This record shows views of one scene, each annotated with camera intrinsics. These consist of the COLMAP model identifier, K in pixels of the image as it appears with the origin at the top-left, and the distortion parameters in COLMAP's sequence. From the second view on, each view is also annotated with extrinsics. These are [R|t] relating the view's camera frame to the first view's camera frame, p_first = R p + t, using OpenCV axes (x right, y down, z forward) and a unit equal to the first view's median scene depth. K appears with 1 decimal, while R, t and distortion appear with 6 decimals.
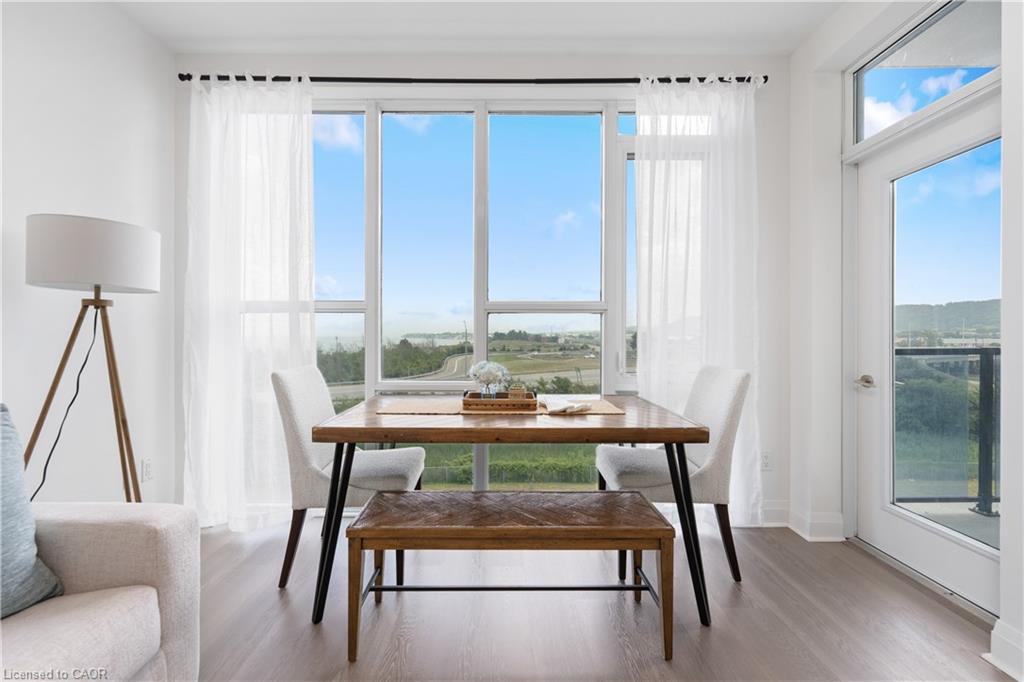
lens RADIAL K [[420.0, 0, 501.0], [0, 420.0, 337.4], [0, 0, 1]] dist [-0.001674, 0.000160]
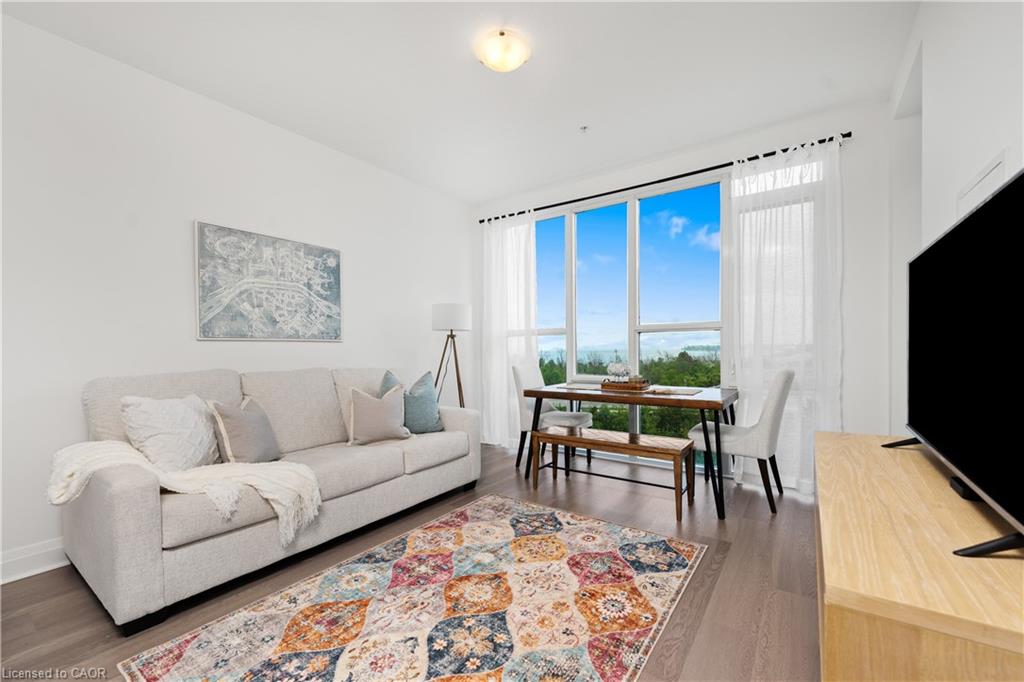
lens RADIAL K [[417.4, 0, 513.0], [0, 417.4, 357.8], [0, 0, 1]] dist [-0.000558, -0.000043]
pose [[0.815493, 0.001845, -0.578764, 0.544380], [0.008178, 0.999858, 0.014711, 0.009108], [0.578709, -0.016730, 0.815362, -0.574760]]
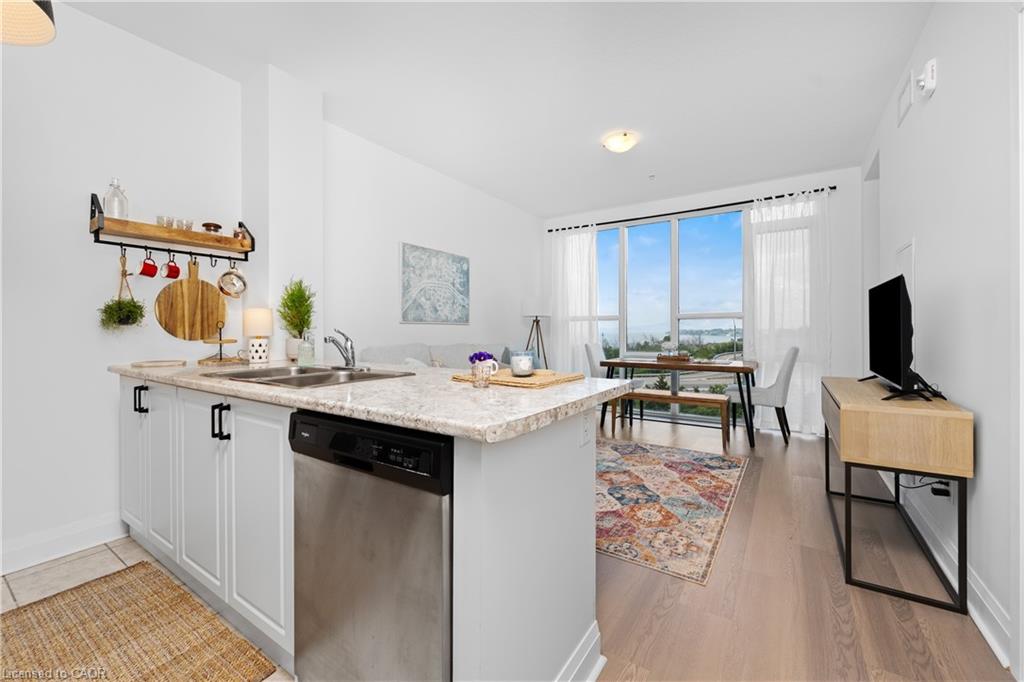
lens RADIAL K [[414.7, 0, 510.6], [0, 414.7, 332.9], [0, 0, 1]] dist [-0.002401, -0.000333]
pose [[0.830222, -0.002544, -0.557428, 0.470835], [0.000657, 0.999993, -0.003584, 0.016041], [0.557433, 0.002609, 0.830218, -1.271469]]
